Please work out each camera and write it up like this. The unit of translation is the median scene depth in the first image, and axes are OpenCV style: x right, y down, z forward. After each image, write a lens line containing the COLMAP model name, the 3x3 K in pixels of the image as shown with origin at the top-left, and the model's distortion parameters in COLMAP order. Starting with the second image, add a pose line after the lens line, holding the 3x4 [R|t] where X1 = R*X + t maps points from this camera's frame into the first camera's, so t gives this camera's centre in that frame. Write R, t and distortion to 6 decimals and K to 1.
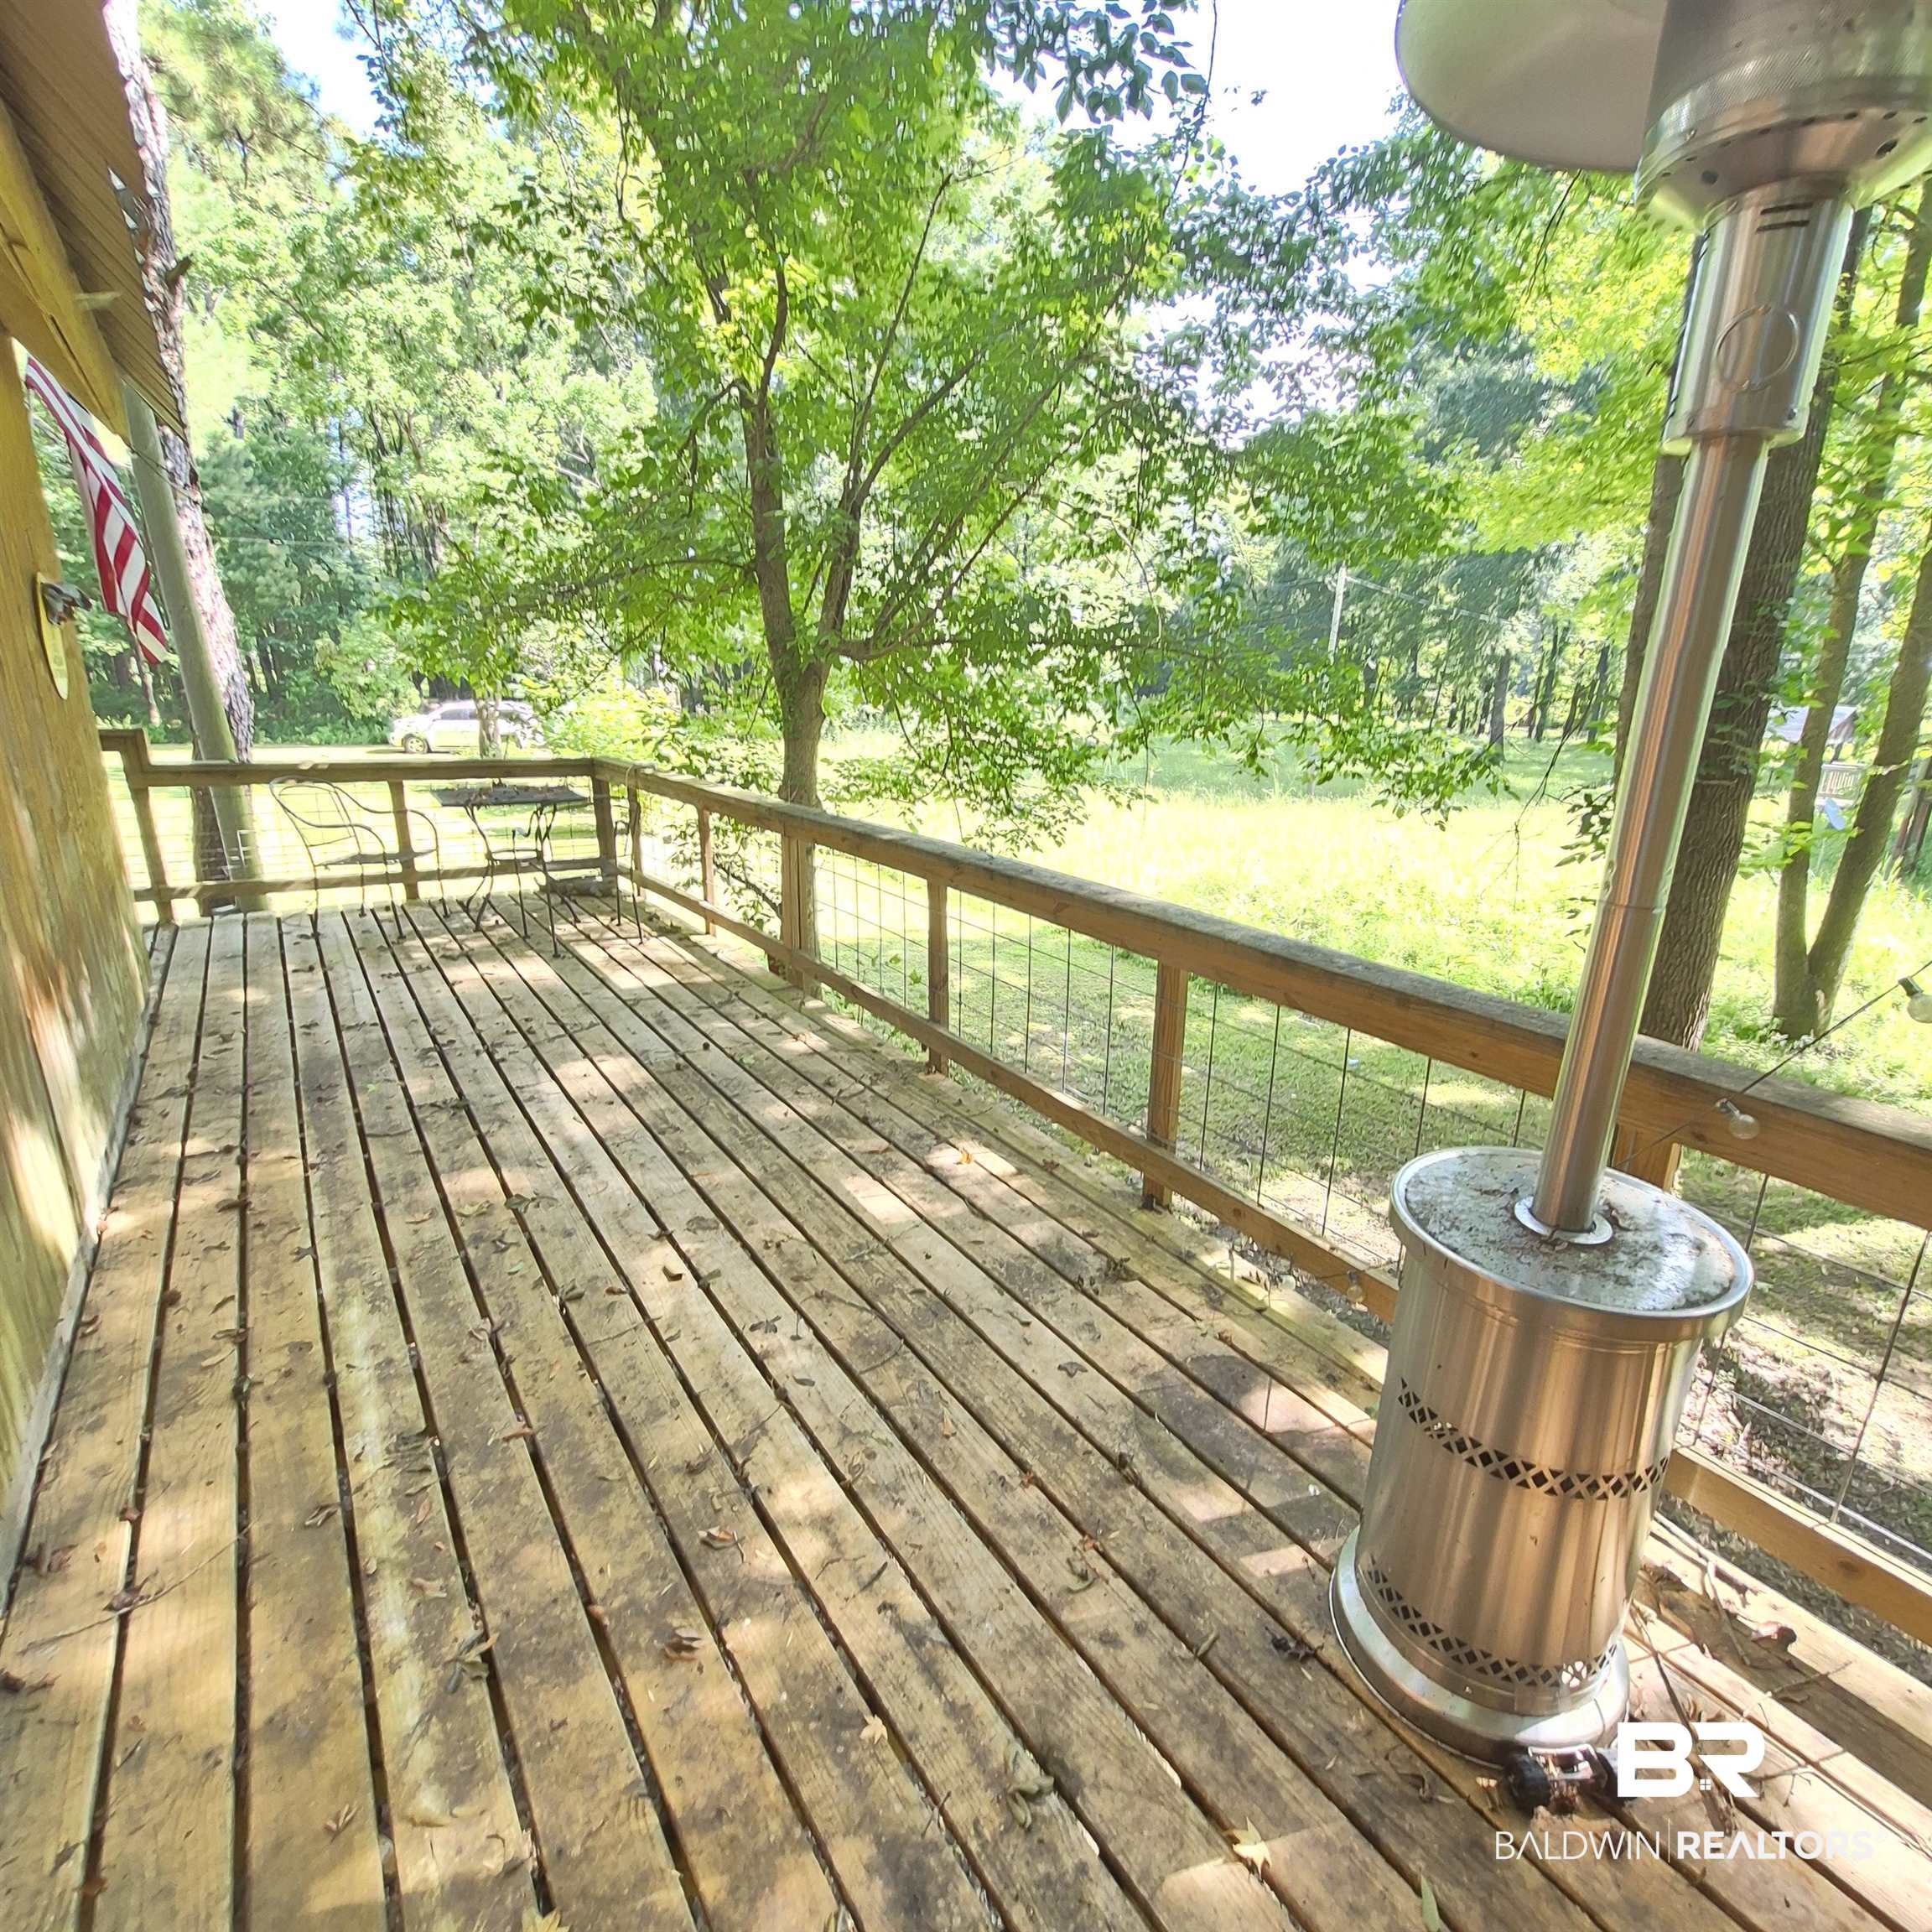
lens RADIAL K [[1006.0, 0, 994.0], [0, 1006.0, 957.2], [0, 0, 1]] dist [-0.006112, 0.000210]
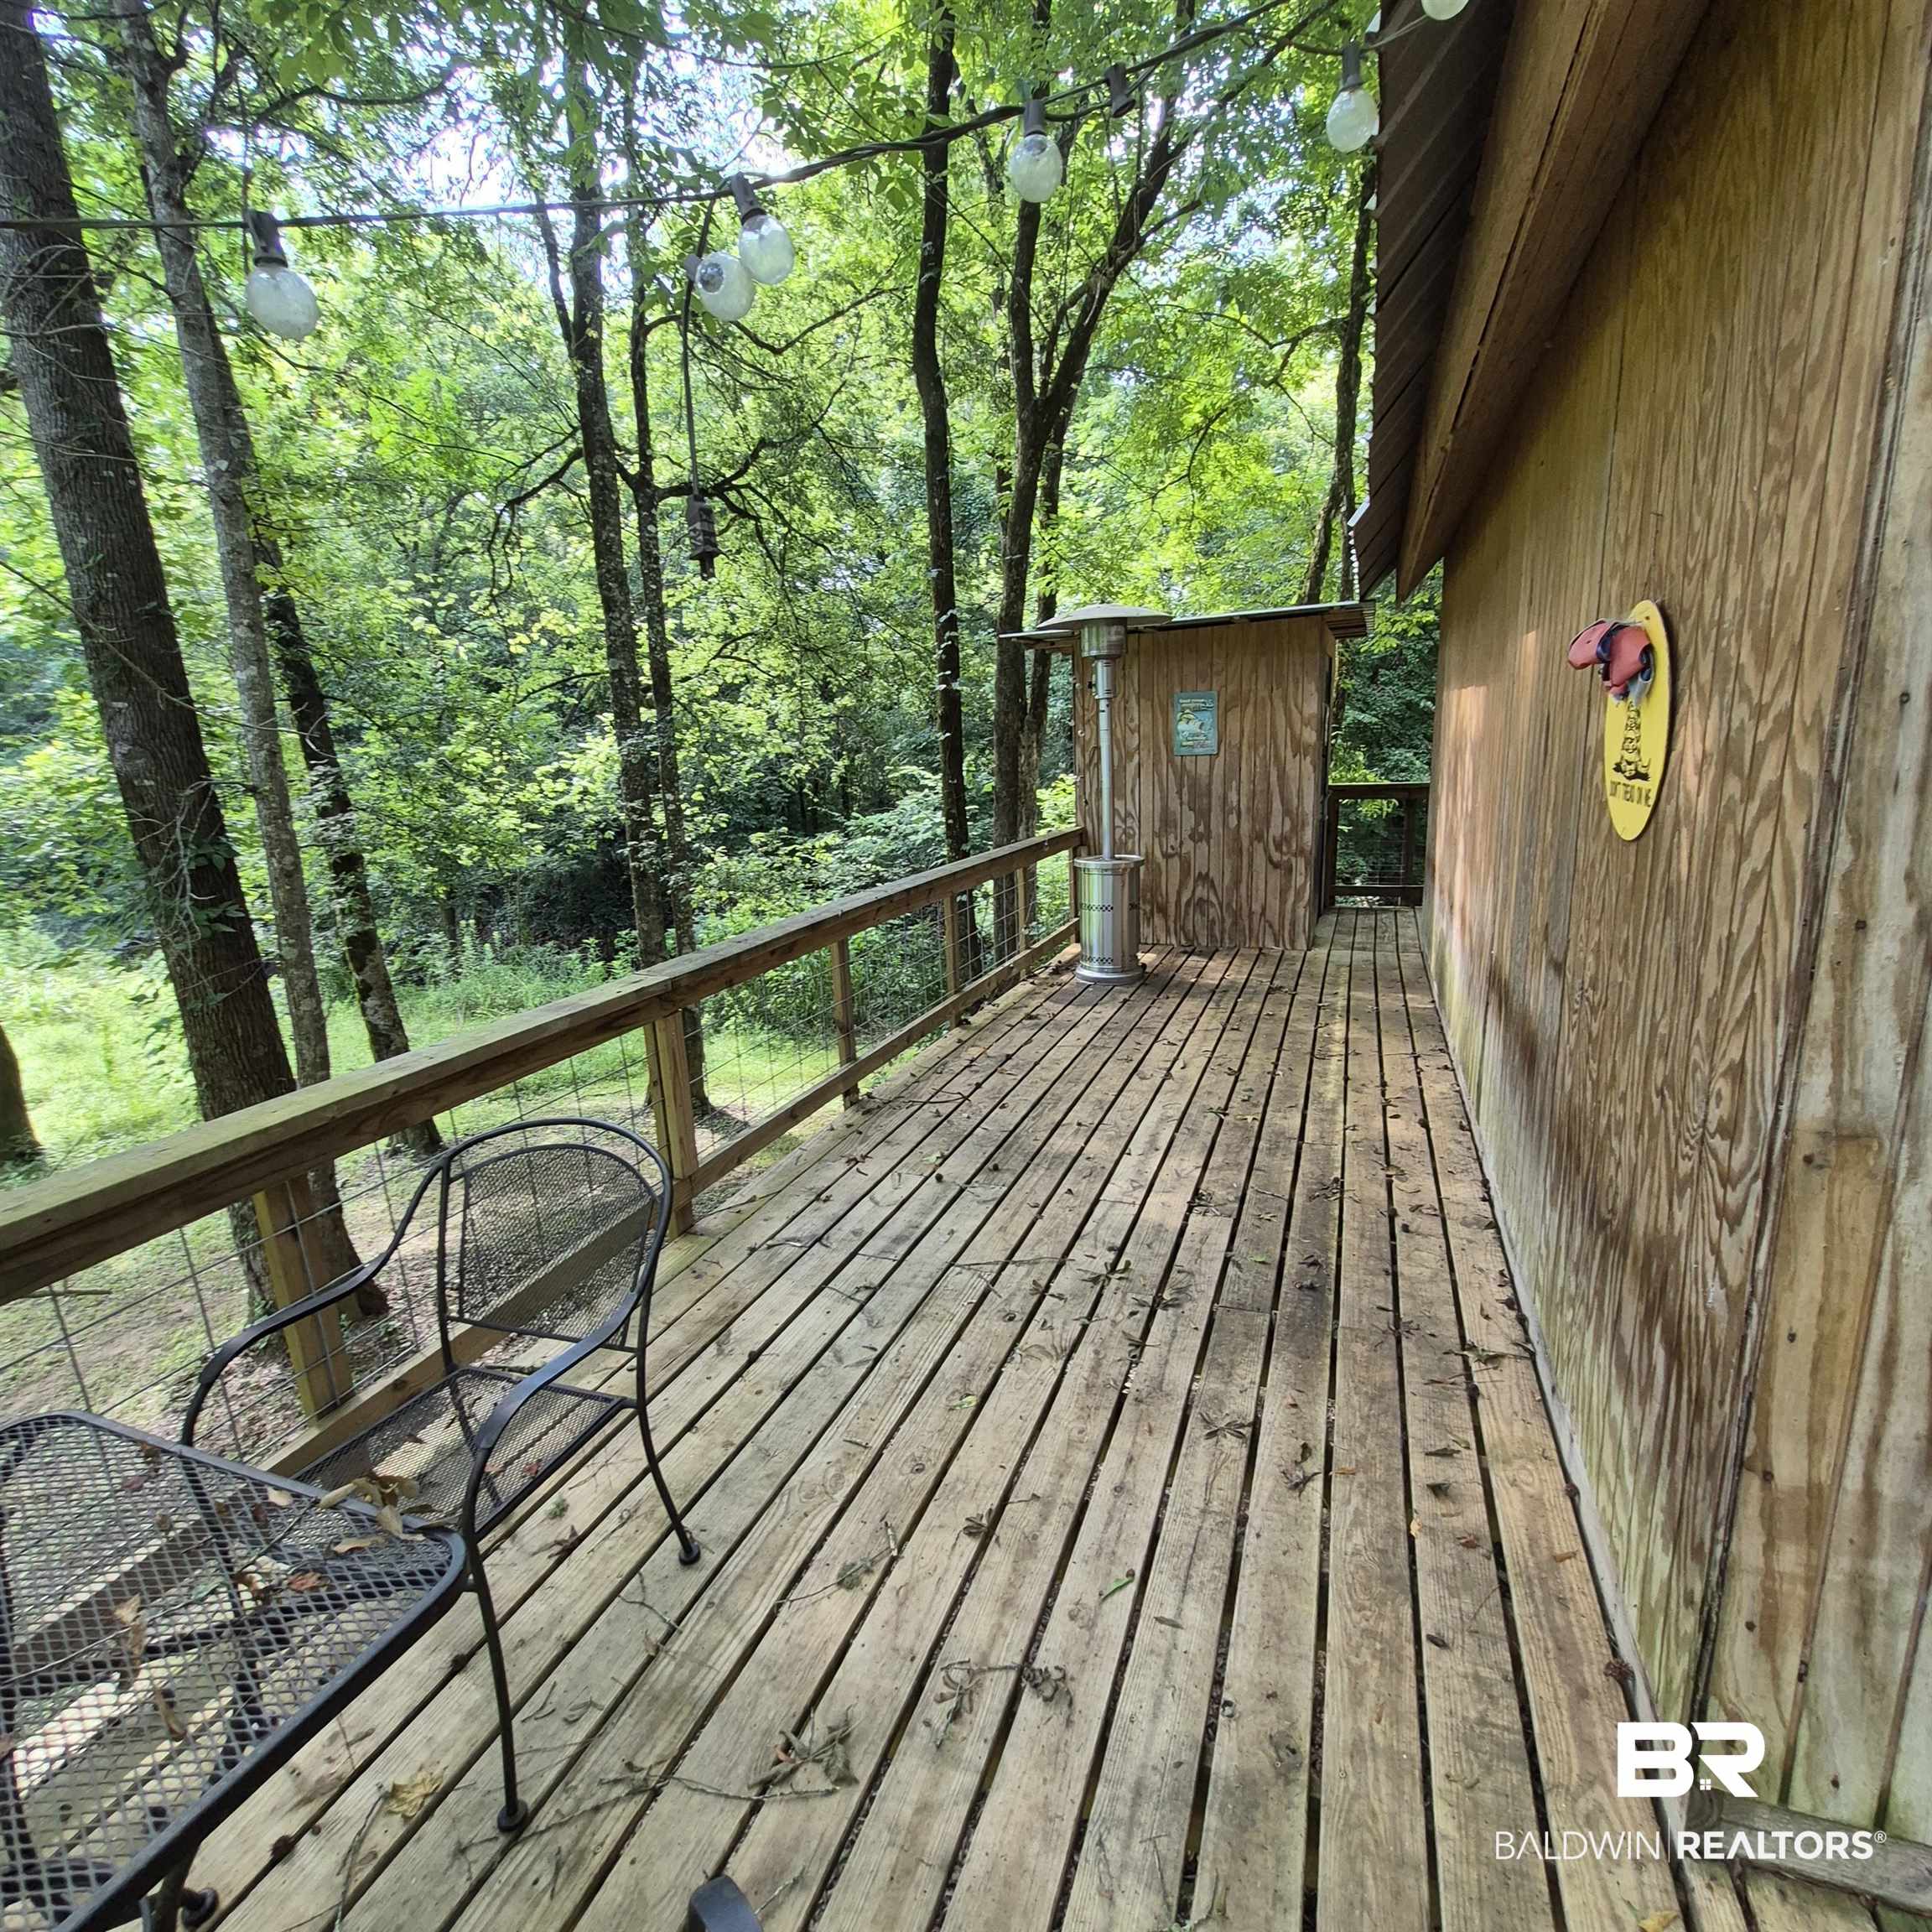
lens RADIAL K [[1006.0, 0, 994.0], [0, 1006.0, 957.2], [0, 0, 1]] dist [-0.006112, 0.000210]
pose [[-0.573509, -0.179810, 0.799222, -1.188036], [0.242513, 0.894618, 0.375295, -0.489797], [-0.782480, 0.409057, -0.469465, 1.559475]]
